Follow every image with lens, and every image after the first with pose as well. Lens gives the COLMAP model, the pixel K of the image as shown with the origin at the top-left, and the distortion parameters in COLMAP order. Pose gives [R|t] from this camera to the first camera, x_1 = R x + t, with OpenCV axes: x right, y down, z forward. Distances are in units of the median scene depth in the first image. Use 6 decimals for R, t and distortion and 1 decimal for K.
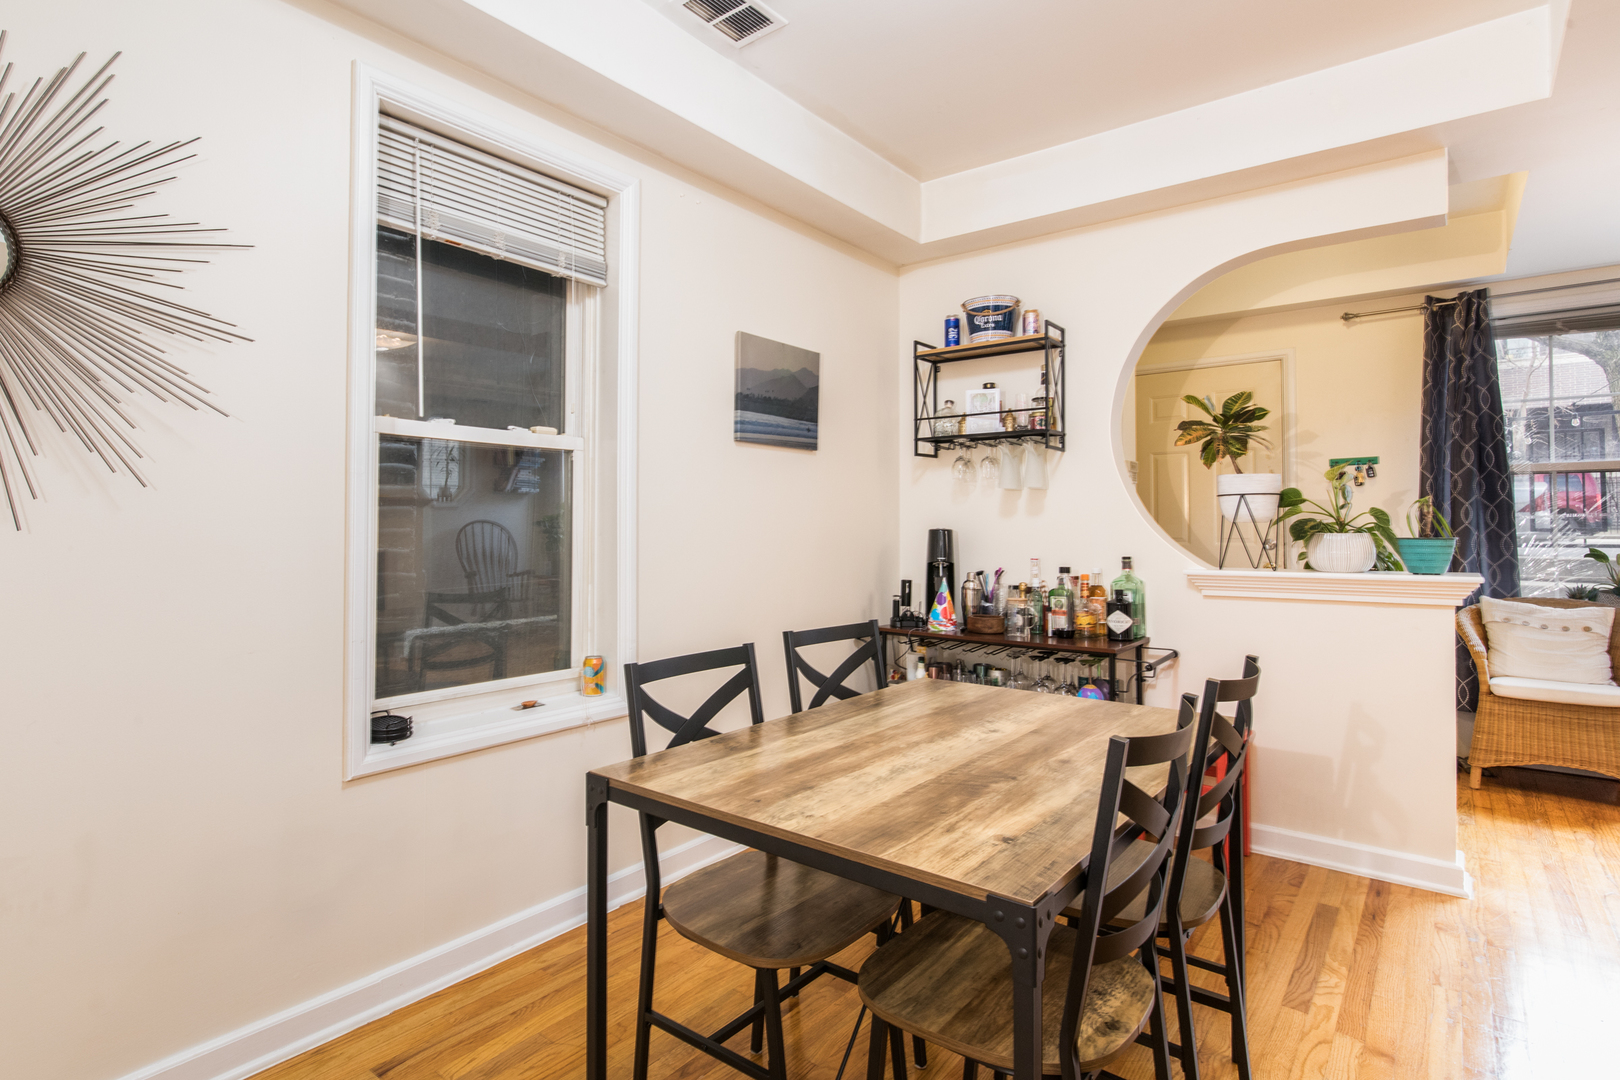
lens RADIAL K [[827.7, 0, 806.5], [0, 827.7, 492.6], [0, 0, 1]] dist [0.003654, 0.000596]
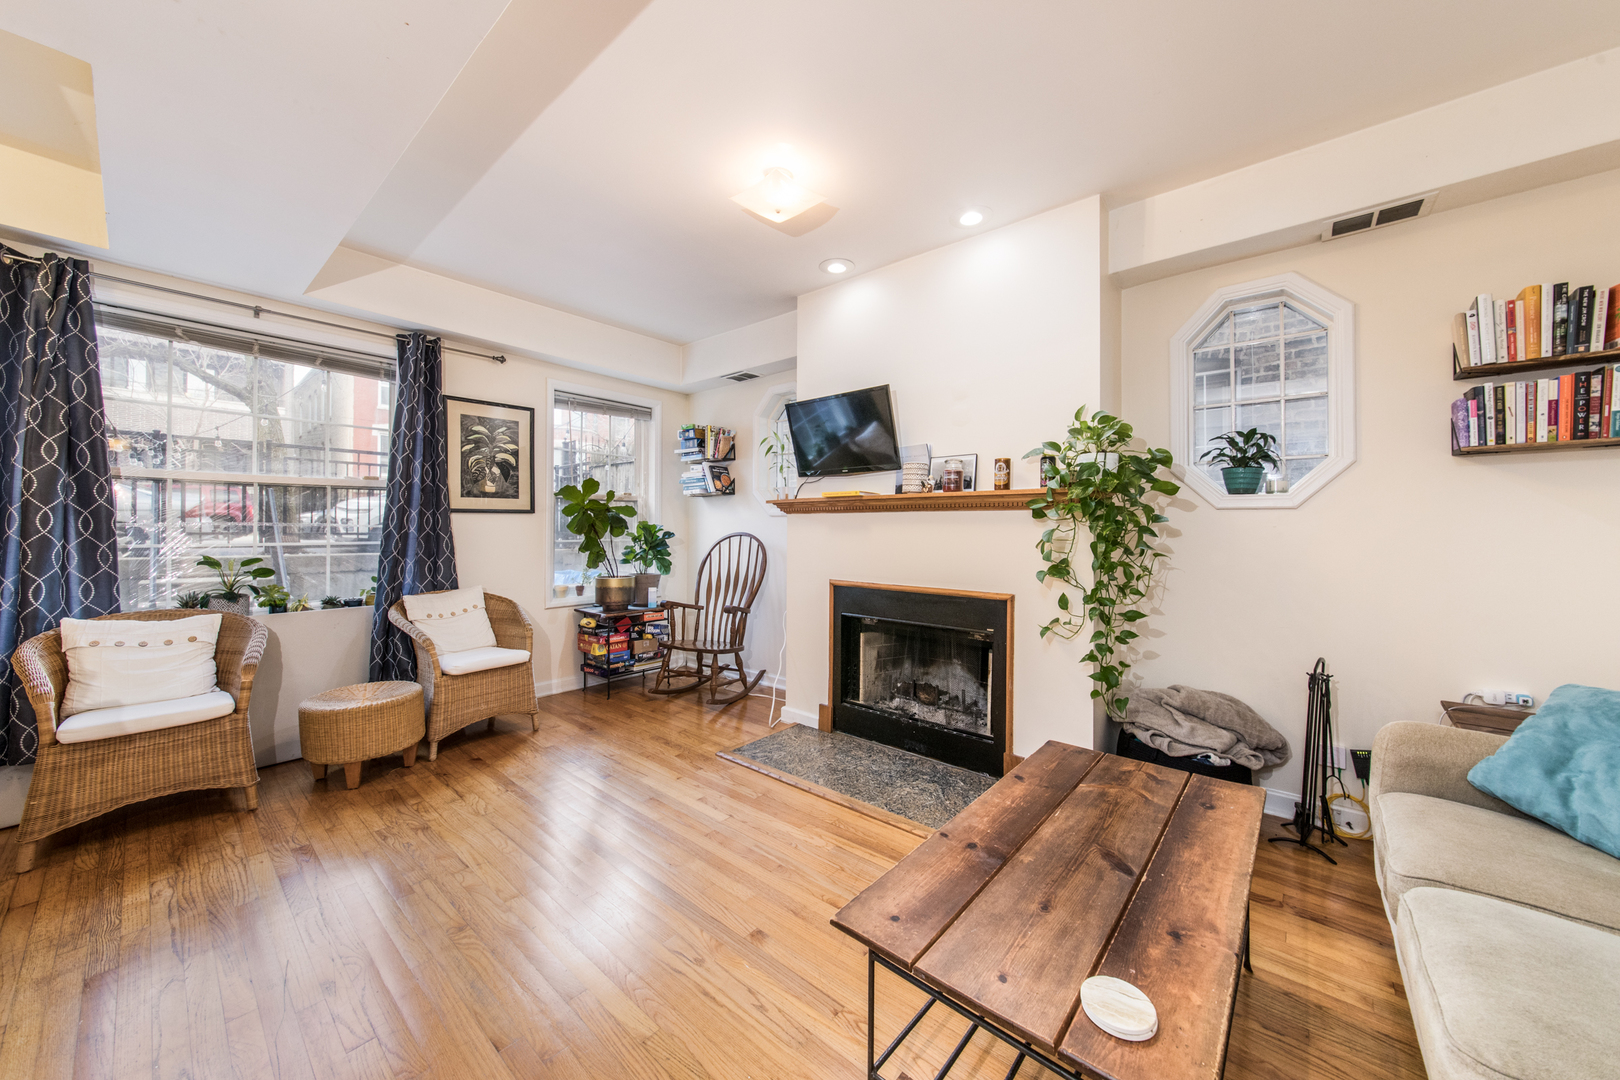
lens RADIAL K [[583.8, 0, 810.0], [0, 583.8, 540.0], [0, 0, 1]] dist [-0.000957, -0.000201]
pose [[0.048490, -0.012322, 0.998748, 0.294183], [-0.039217, 0.999129, 0.014231, 0.007928], [-0.998054, -0.039858, 0.047964, 0.246811]]
